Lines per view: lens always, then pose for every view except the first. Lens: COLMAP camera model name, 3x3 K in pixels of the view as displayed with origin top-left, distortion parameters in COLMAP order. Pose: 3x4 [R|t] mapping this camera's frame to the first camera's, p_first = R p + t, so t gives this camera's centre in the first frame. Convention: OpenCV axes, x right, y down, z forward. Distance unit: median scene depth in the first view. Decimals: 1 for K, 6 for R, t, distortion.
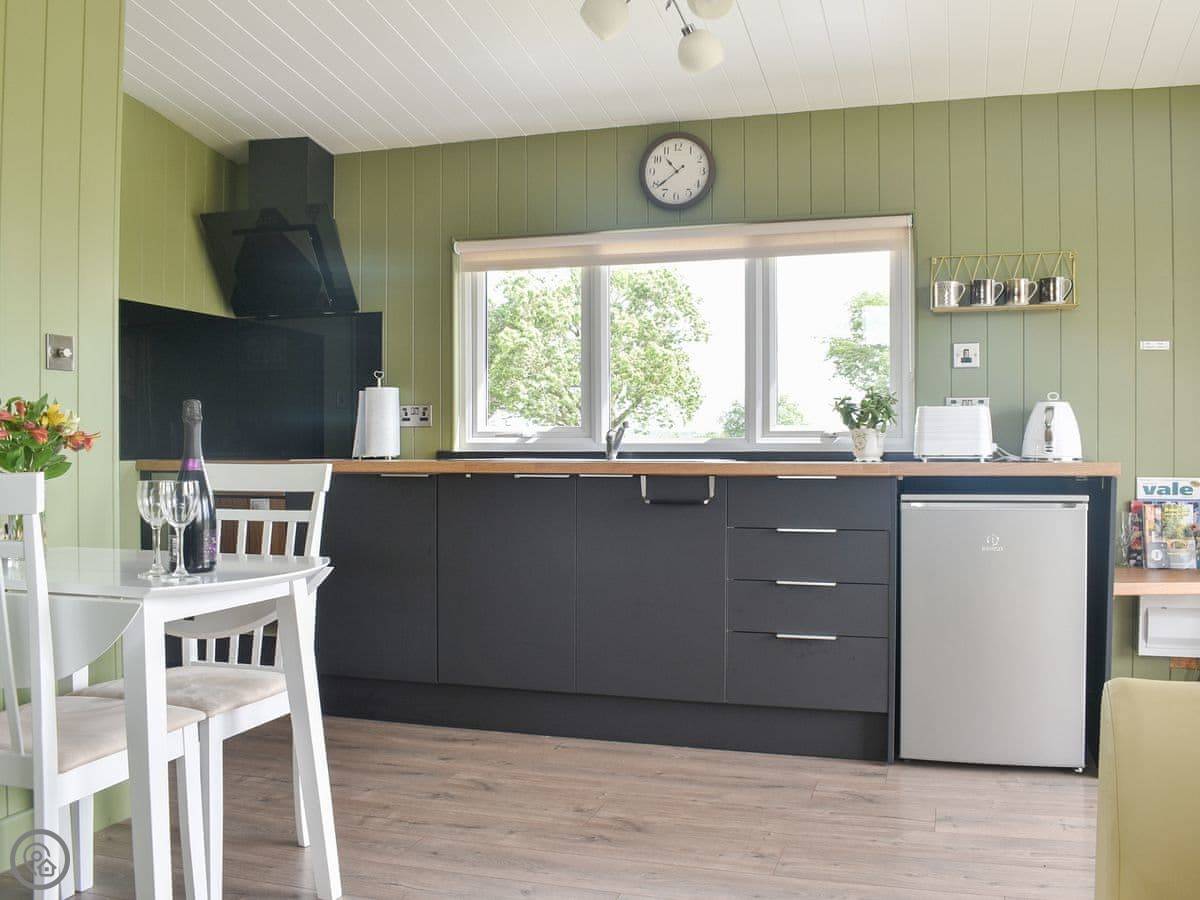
lens RADIAL K [[1110.2, 0, 600.0], [0, 1110.2, 450.0], [0, 0, 1]] dist [-0.071847, -0.007612]
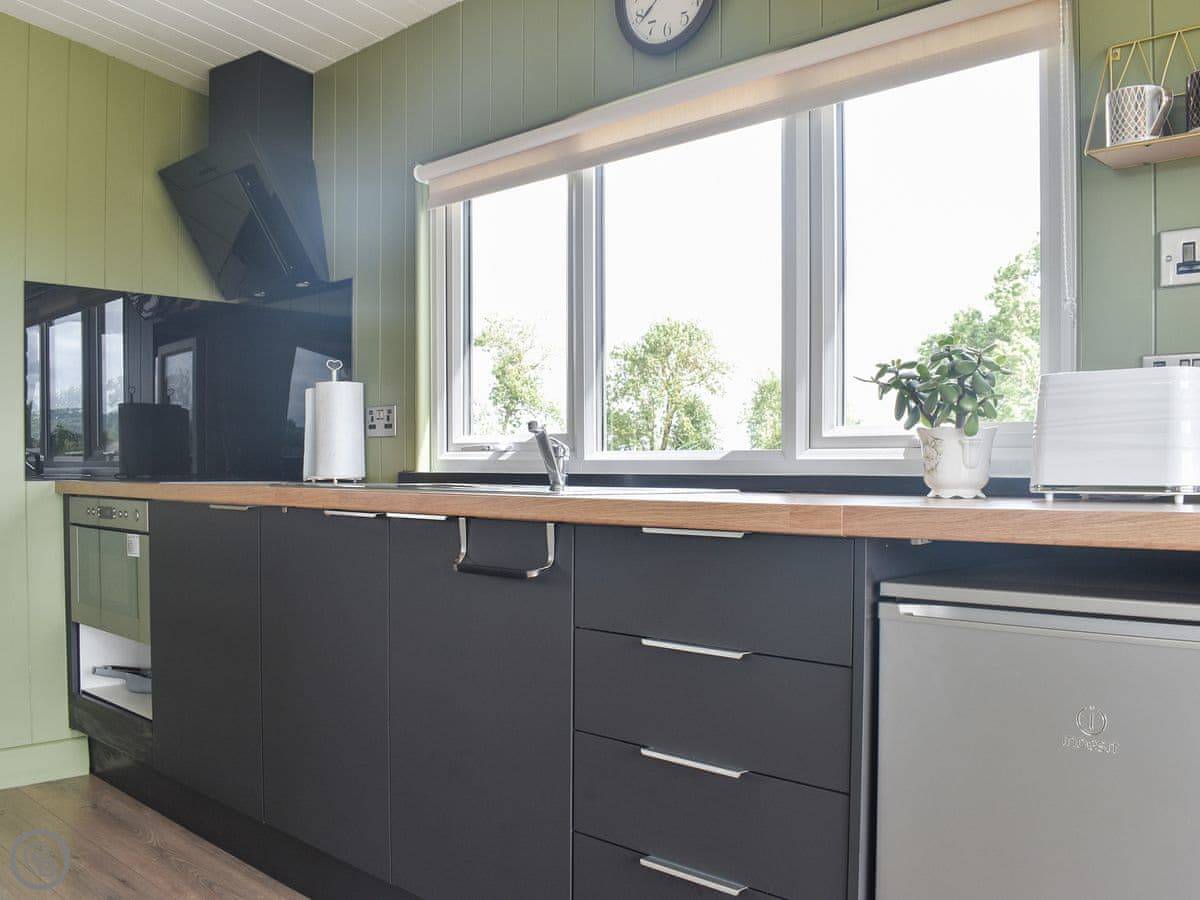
lens RADIAL K [[1110.2, 0, 600.0], [0, 1110.2, 450.0], [0, 0, 1]] dist [-0.071847, -0.007612]
pose [[0.889132, -0.003245, -0.457639, 0.279099], [-0.007366, 0.999744, -0.021400, 0.001126], [0.457592, 0.022399, 0.888880, 0.450526]]
